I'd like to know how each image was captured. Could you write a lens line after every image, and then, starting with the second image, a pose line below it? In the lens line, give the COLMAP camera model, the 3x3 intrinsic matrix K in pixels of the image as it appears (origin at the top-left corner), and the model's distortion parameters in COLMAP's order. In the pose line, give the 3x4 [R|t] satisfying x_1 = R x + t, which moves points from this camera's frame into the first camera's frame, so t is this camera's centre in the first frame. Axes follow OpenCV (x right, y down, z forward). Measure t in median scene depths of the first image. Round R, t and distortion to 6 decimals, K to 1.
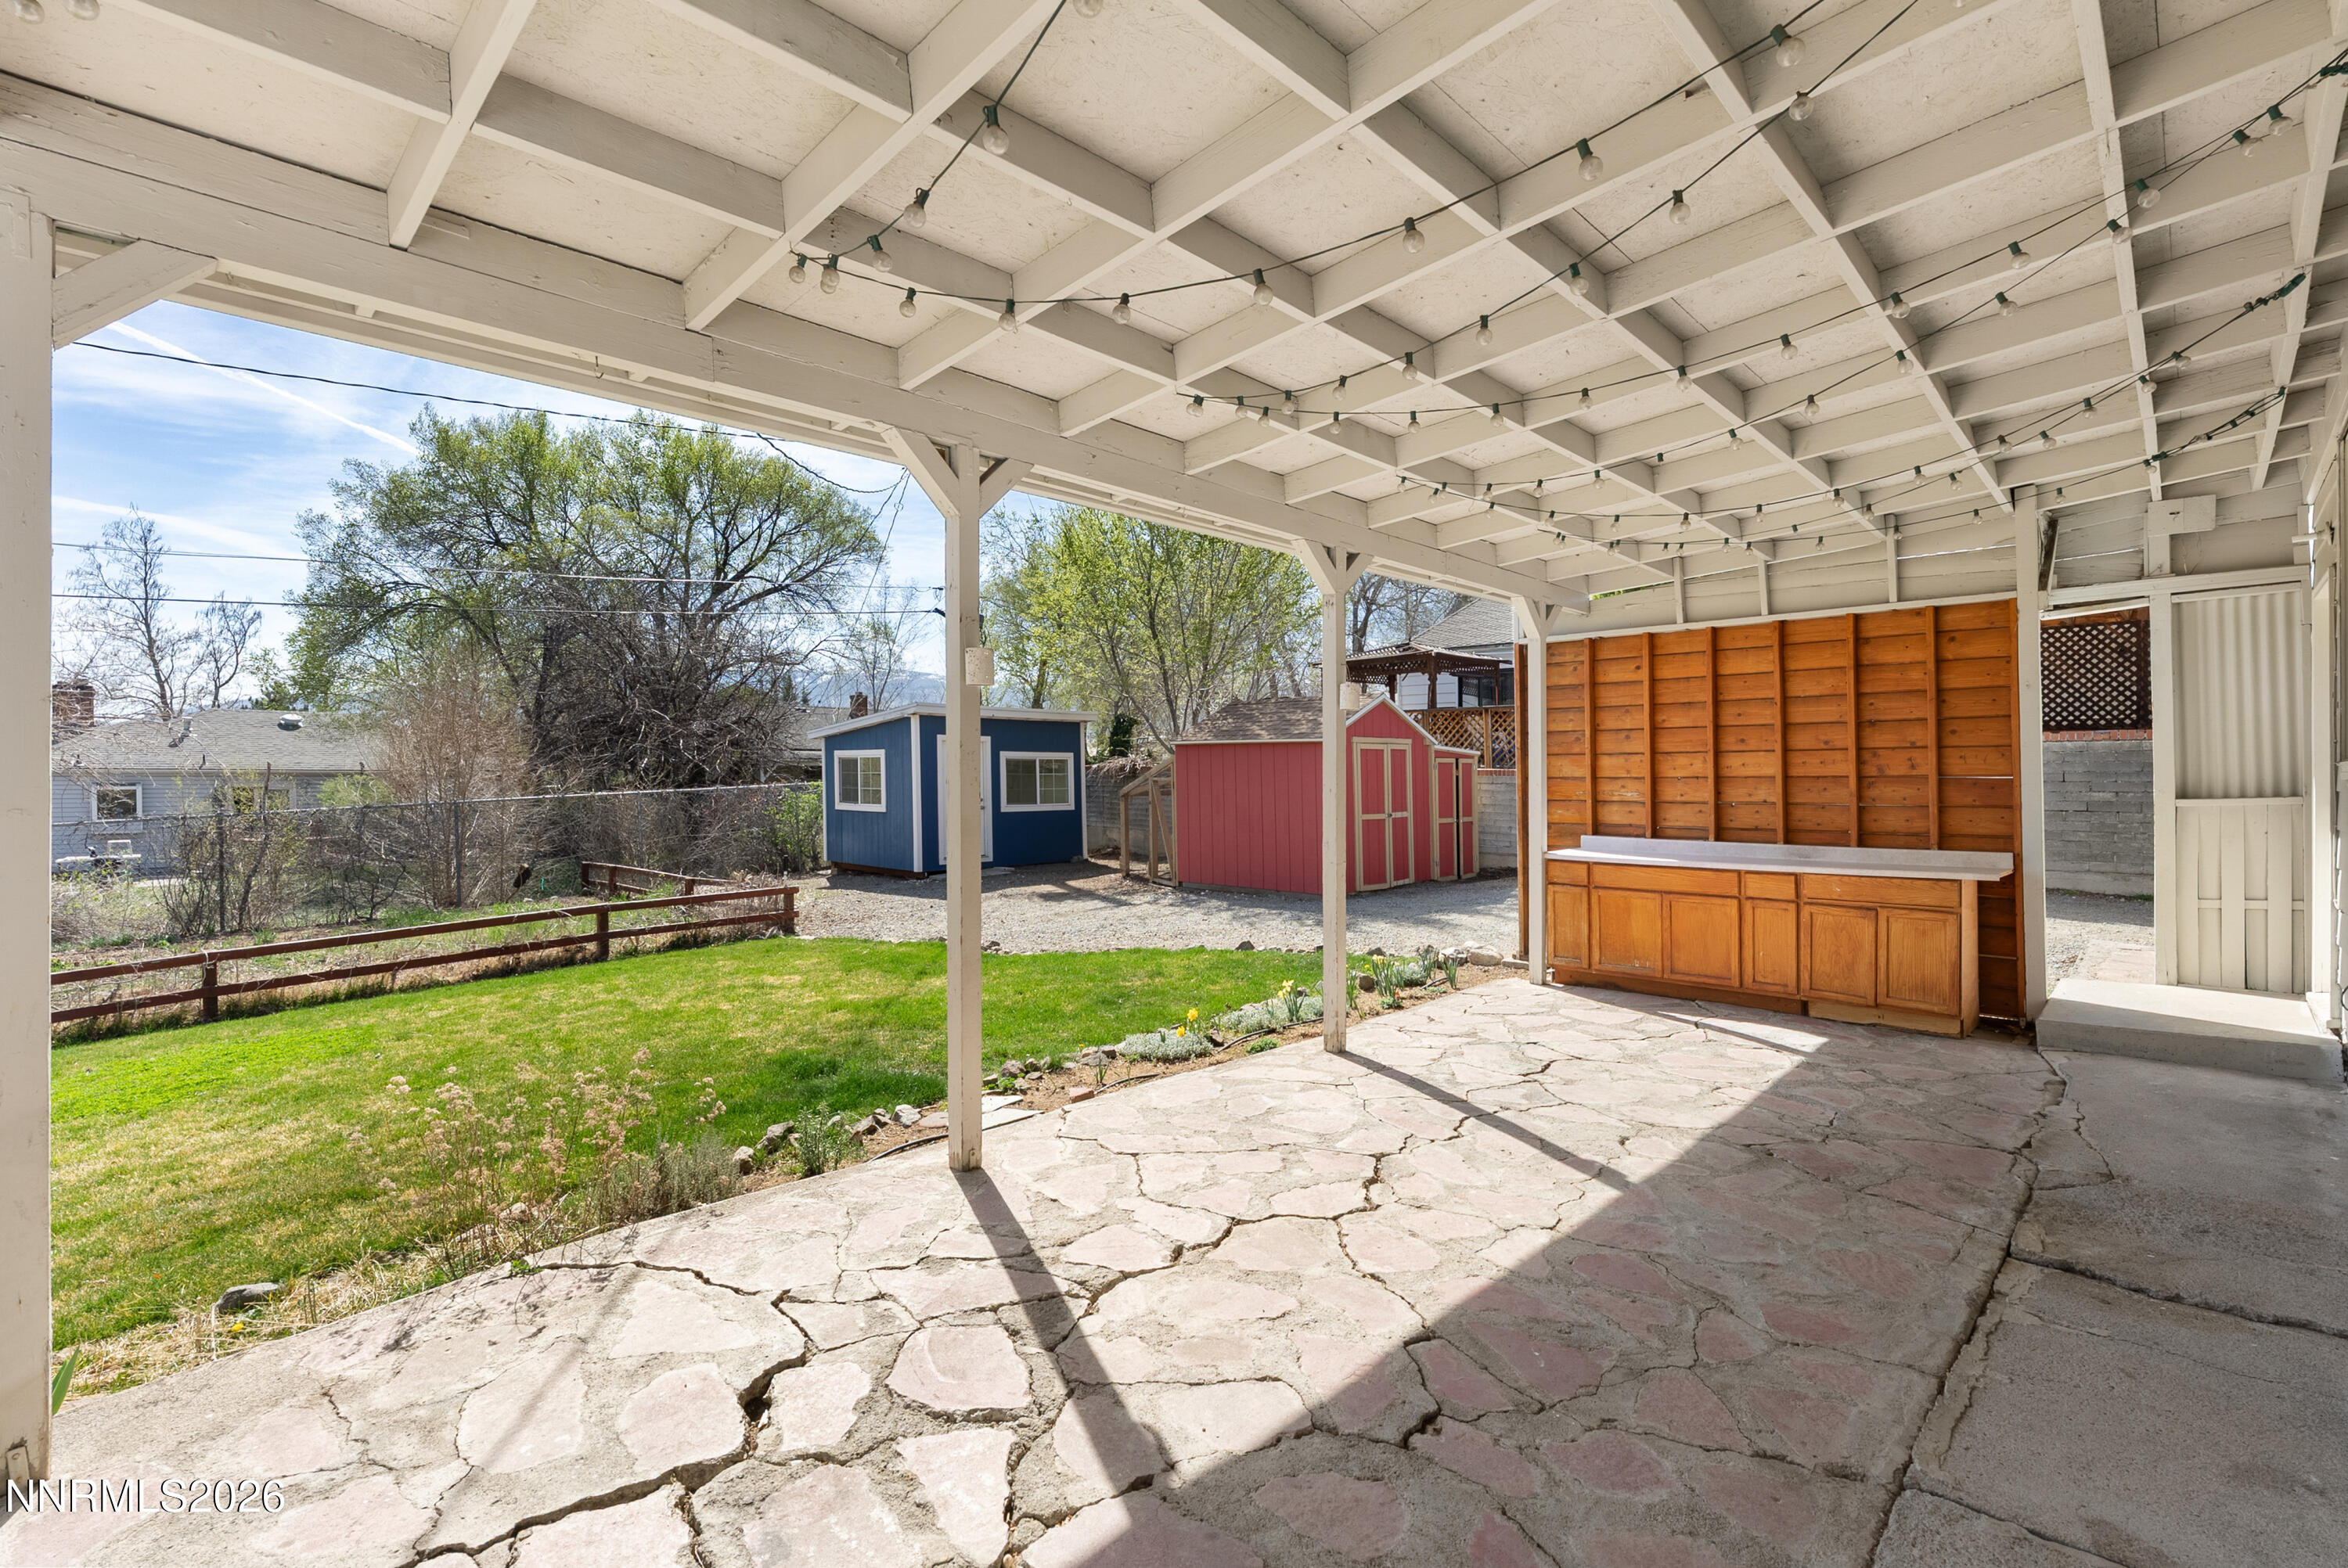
lens RADIAL K [[1077.6, 0, 1173.6], [0, 1077.6, 781.3], [0, 0, 1]] dist [-0.006066, 0.001694]
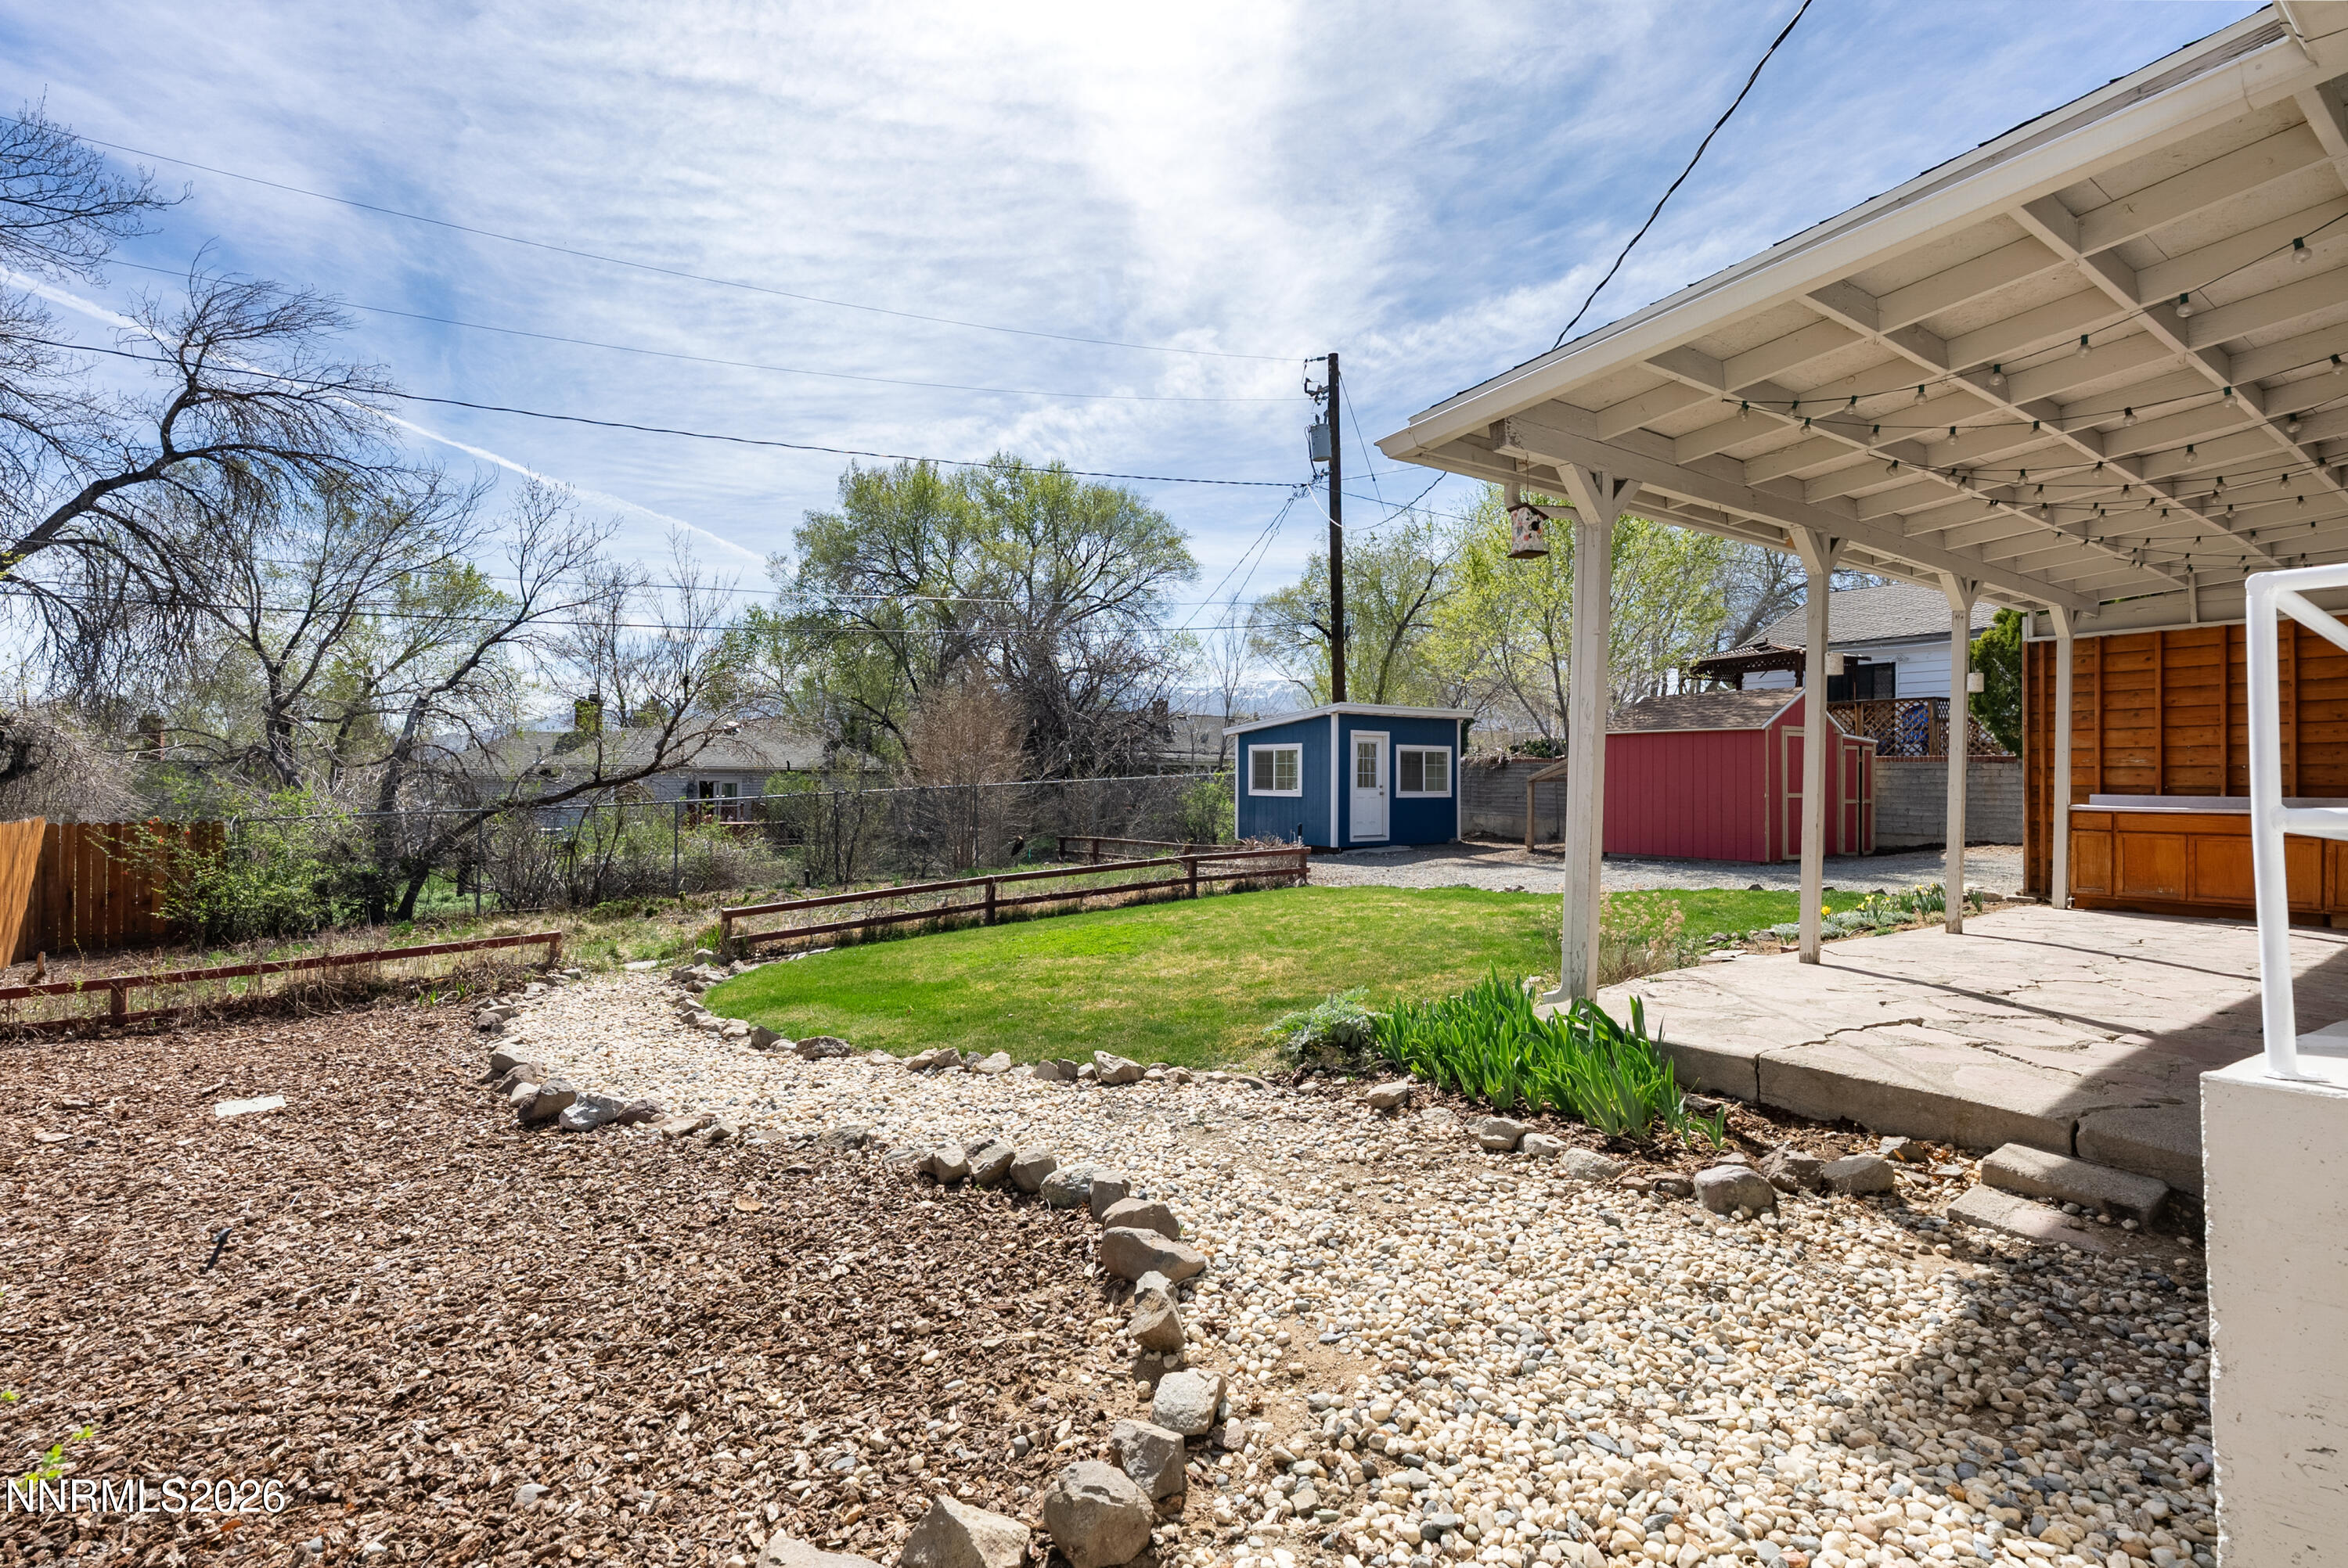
lens RADIAL K [[1077.6, 0, 1180.8], [0, 1077.6, 800.5], [0, 0, 1]] dist [-0.006066, 0.001694]
pose [[0.983402, 0.003903, -0.181399, -0.303909], [-0.001706, 0.999923, 0.012266, 0.030795], [0.181433, -0.011753, 0.983333, -0.291211]]
